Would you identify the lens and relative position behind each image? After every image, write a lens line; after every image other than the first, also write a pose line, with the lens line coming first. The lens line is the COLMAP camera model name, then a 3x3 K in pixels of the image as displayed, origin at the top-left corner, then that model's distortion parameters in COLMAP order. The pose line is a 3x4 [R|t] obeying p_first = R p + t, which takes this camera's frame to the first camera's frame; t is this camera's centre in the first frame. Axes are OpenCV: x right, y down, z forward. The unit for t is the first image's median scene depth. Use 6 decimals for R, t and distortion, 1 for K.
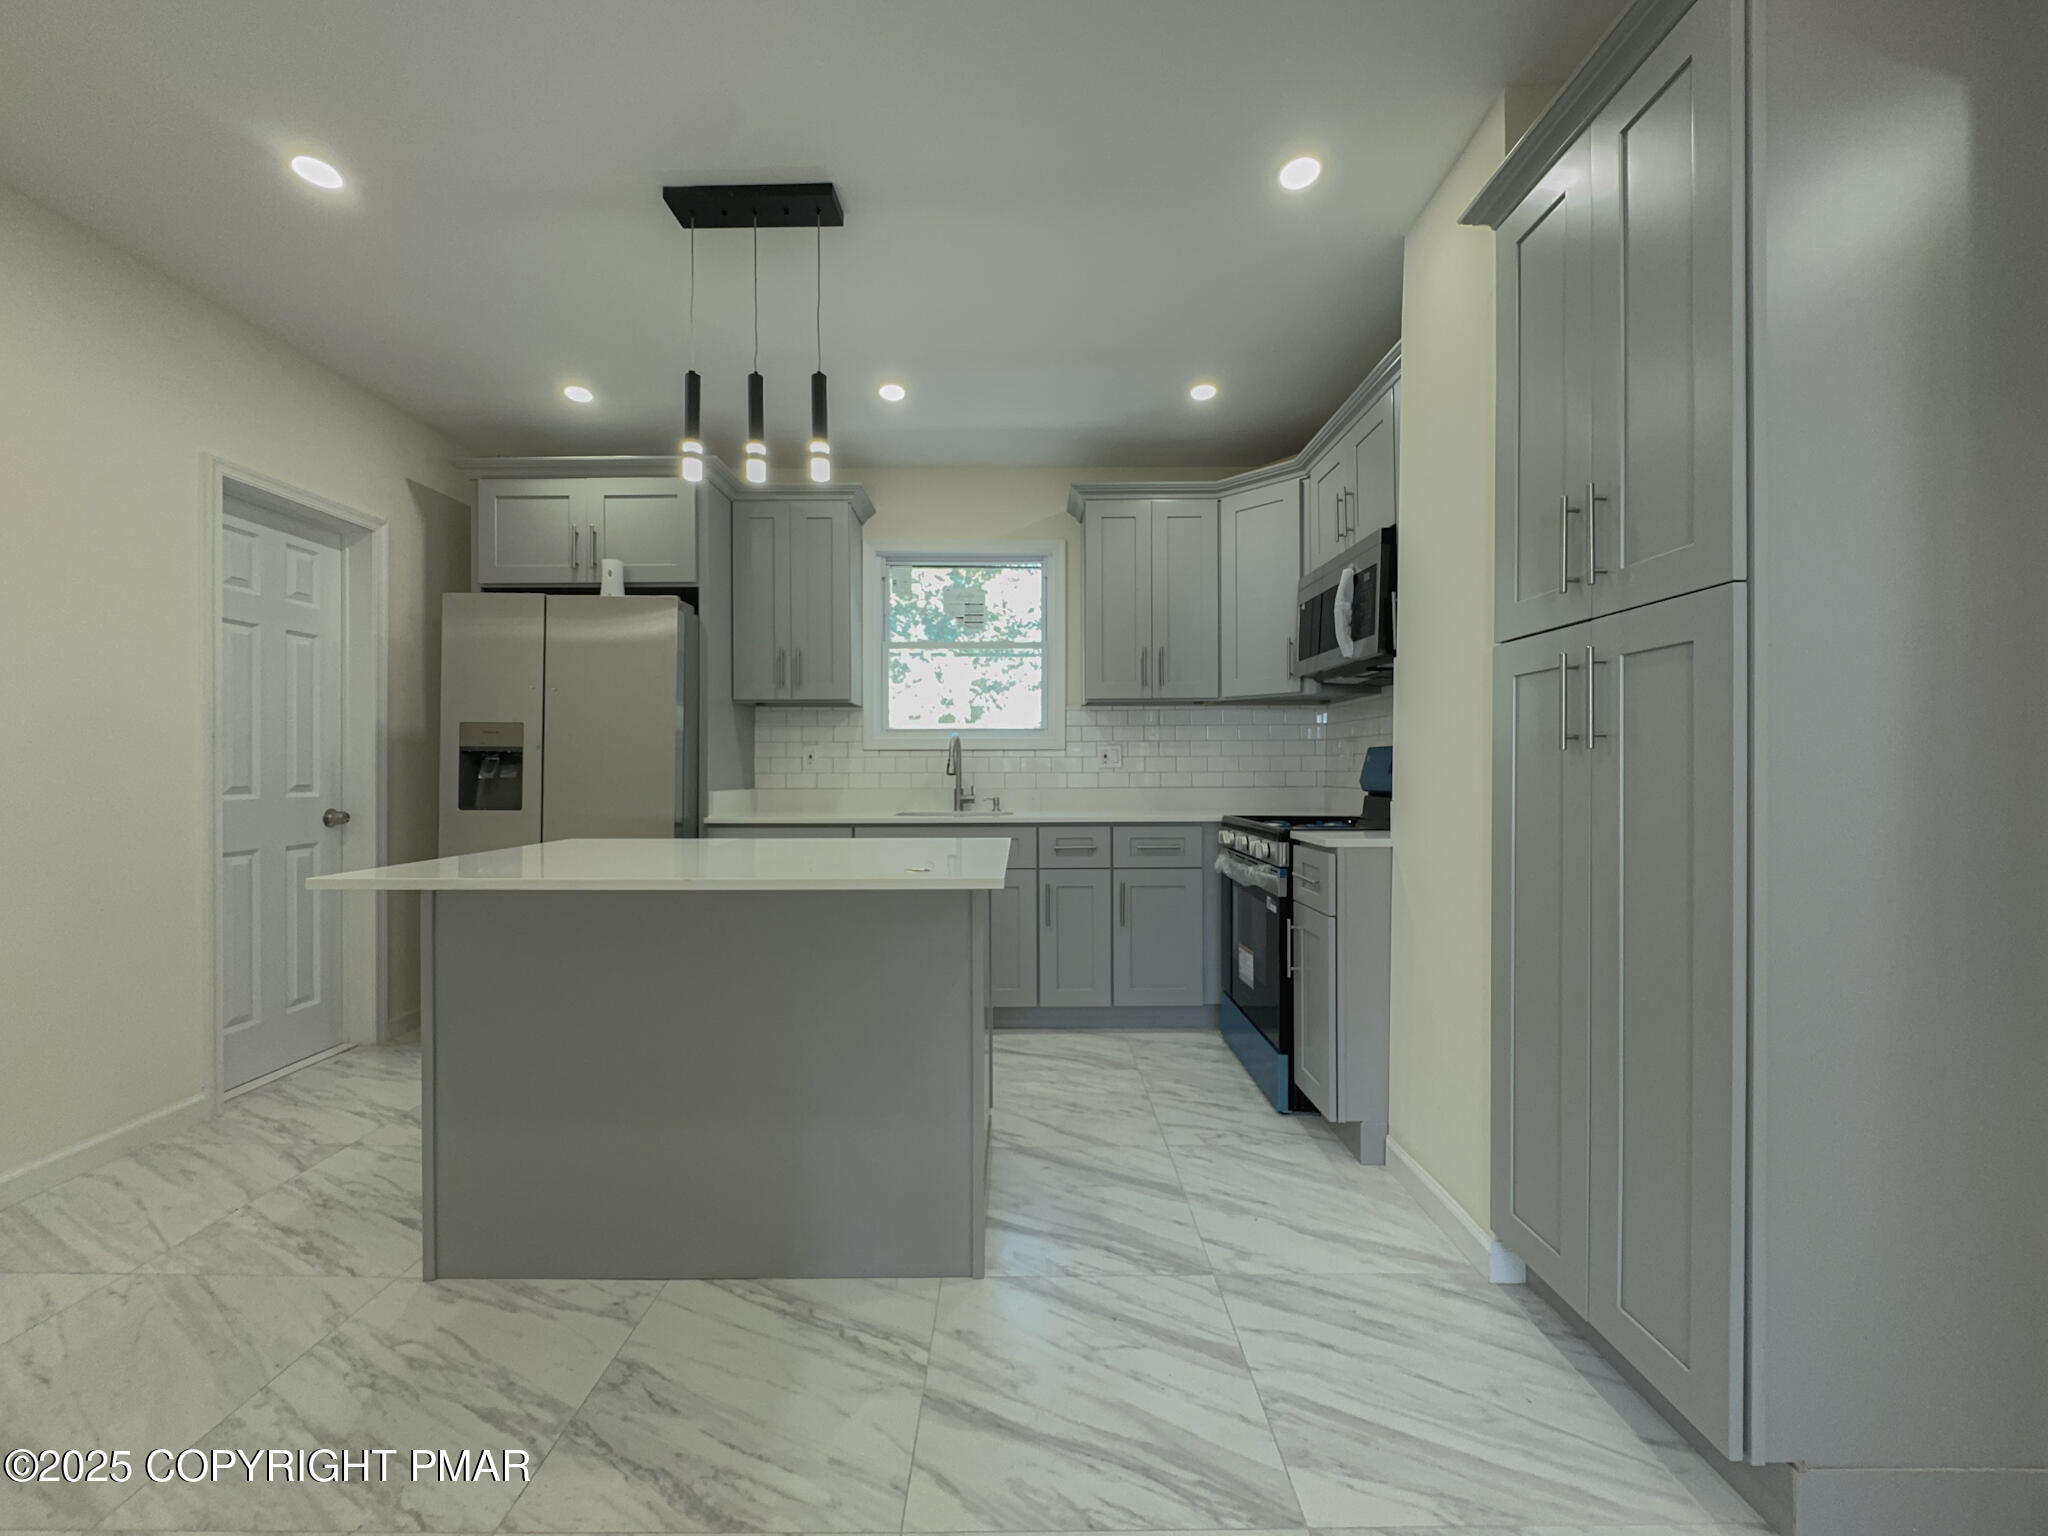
lens RADIAL K [[821.1, 0, 1024.7], [0, 821.1, 770.6], [0, 0, 1]] dist [-0.003237, -0.000131]
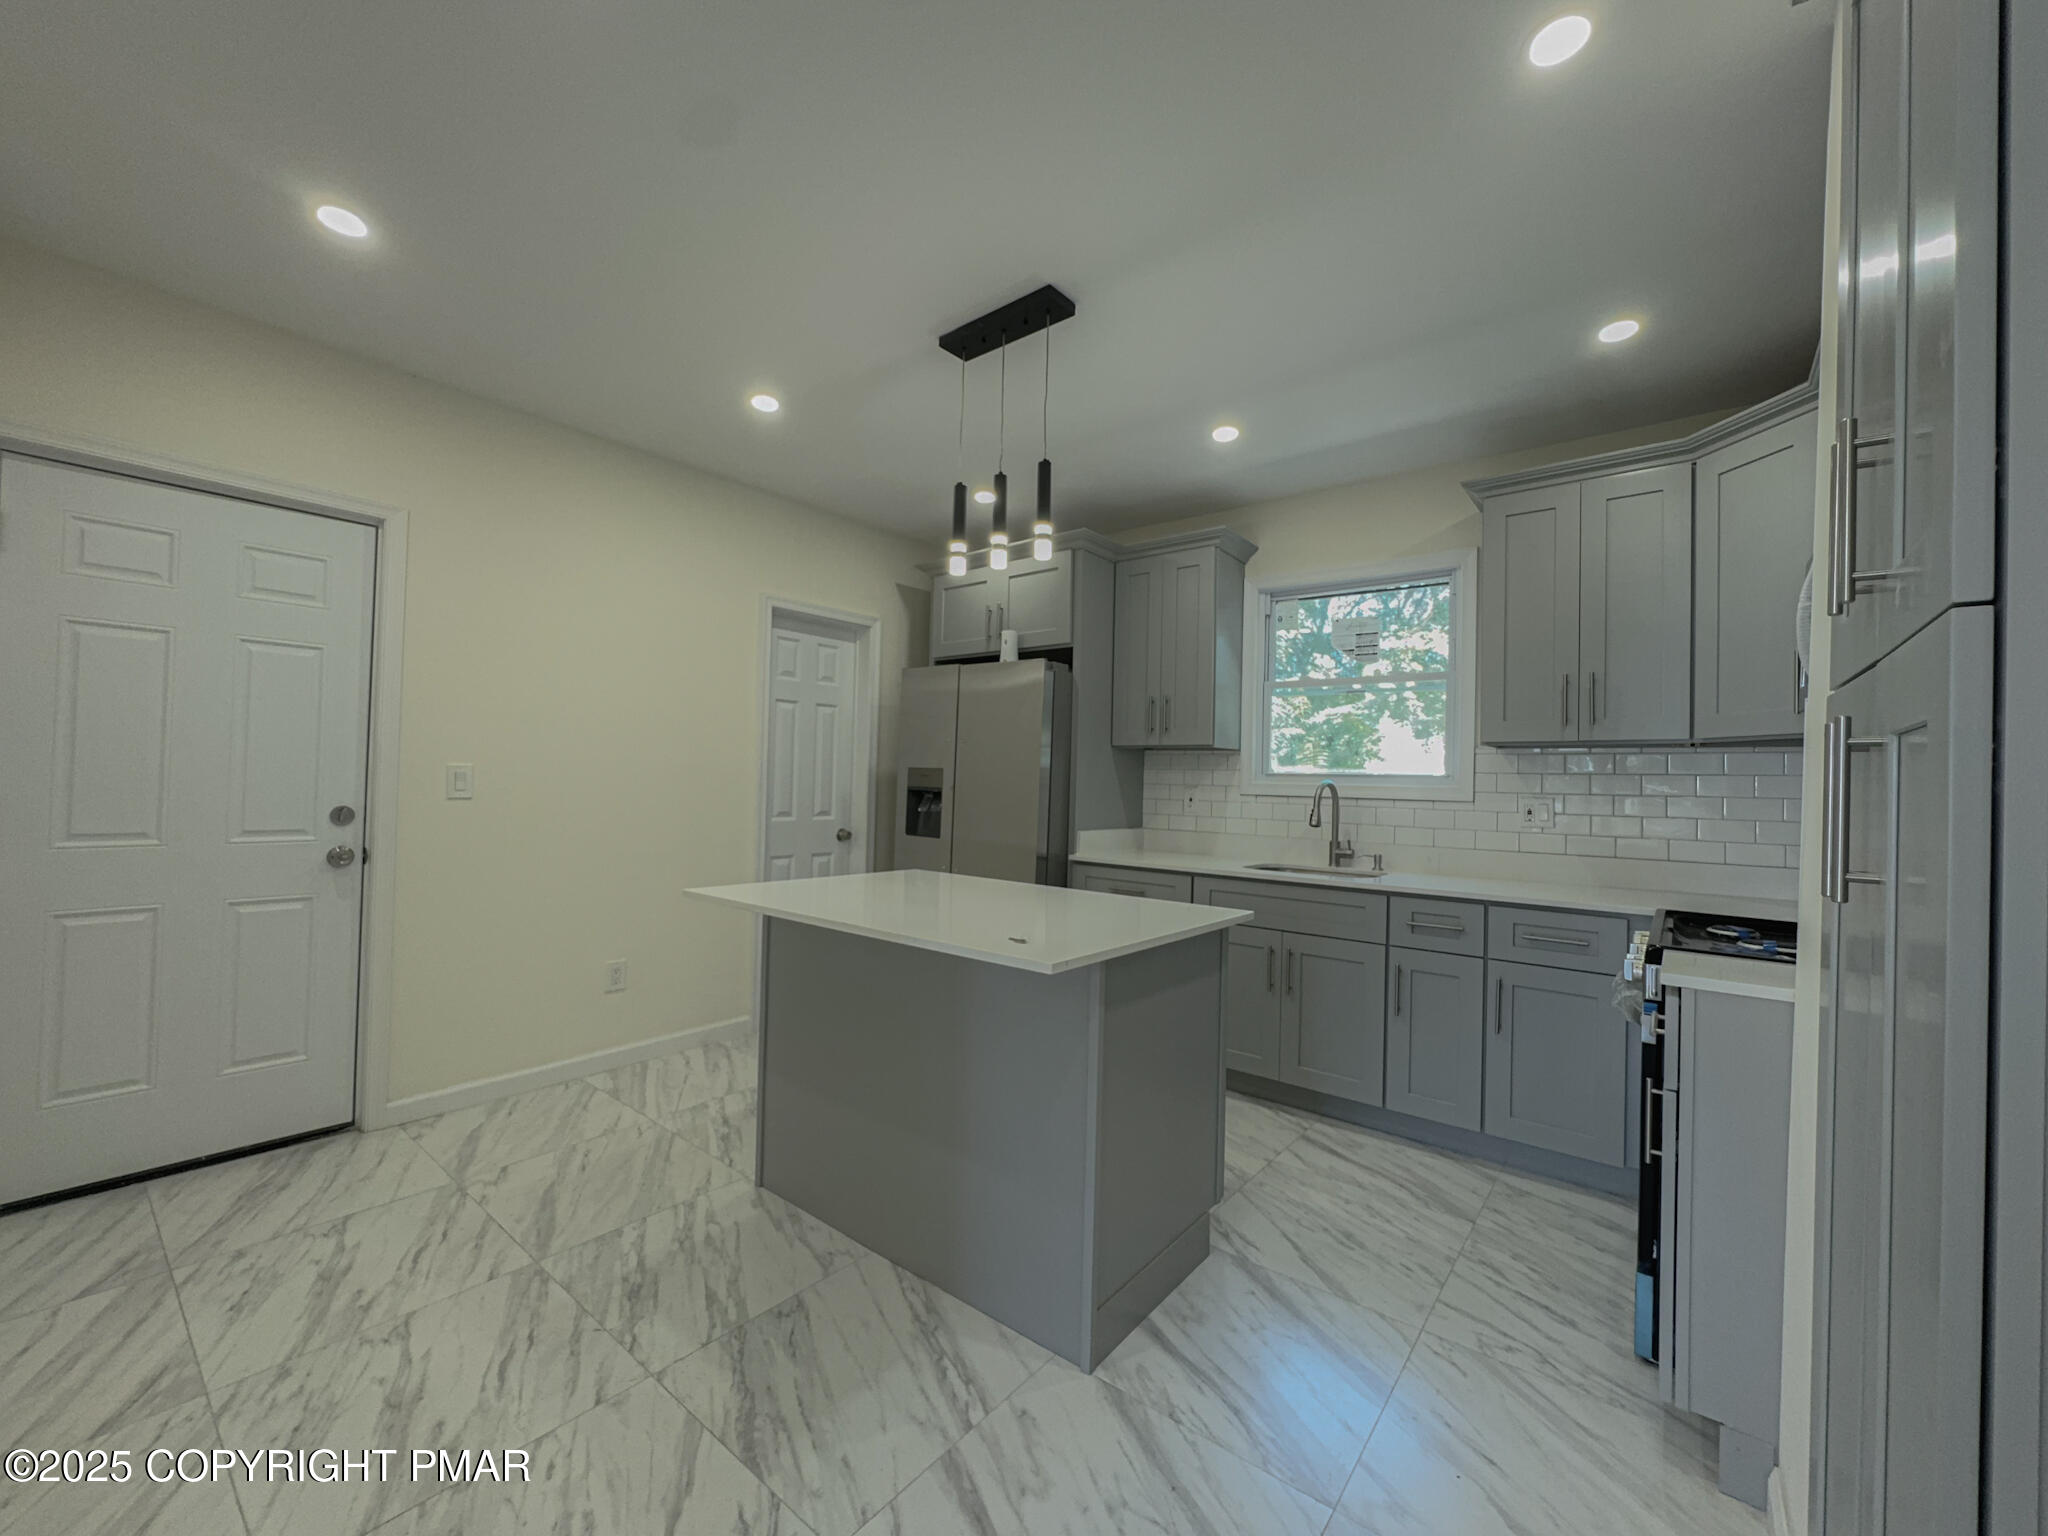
lens RADIAL K [[821.1, 0, 1024.7], [0, 821.1, 770.6], [0, 0, 1]] dist [-0.003237, -0.000131]
pose [[0.777089, 0.013426, -0.629248, 0.307624], [-0.028911, 0.999479, -0.014377, -0.045717], [0.628727, 0.029365, 0.777072, 0.117552]]
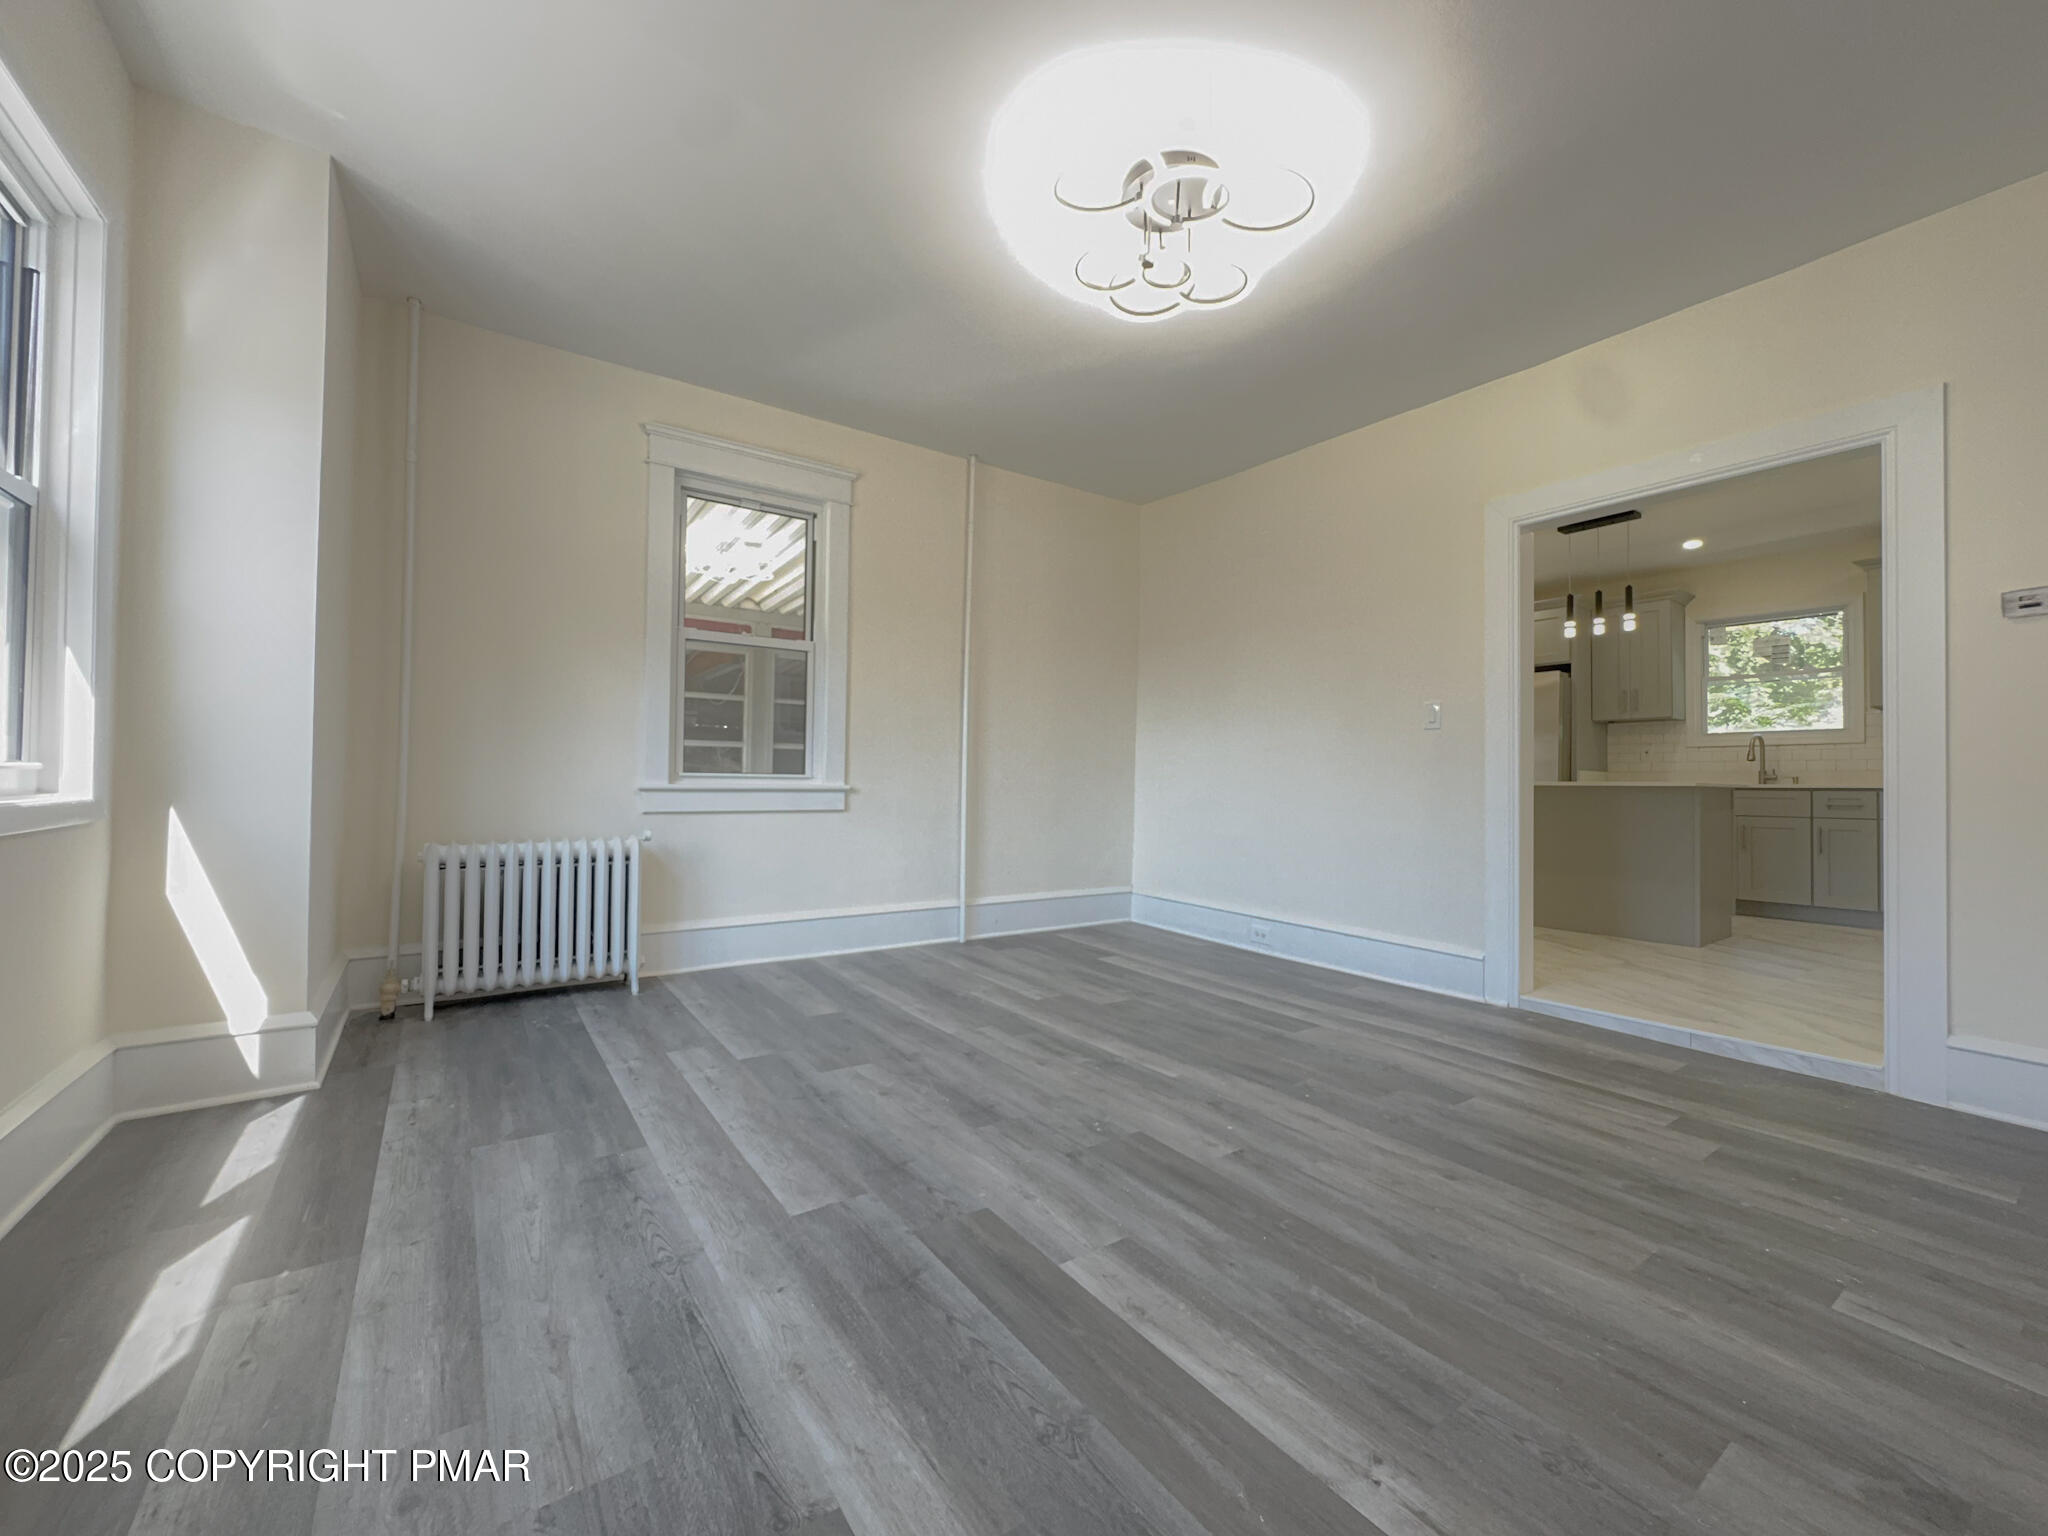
lens RADIAL K [[821.1, 0, 1024.7], [0, 821.1, 770.6], [0, 0, 1]] dist [-0.003237, -0.000131]
pose [[0.575323, -0.007889, -0.817888, 0.516054], [-0.013560, 0.999724, -0.019182, 0.096375], [0.817814, 0.022127, 0.575057, -1.358985]]
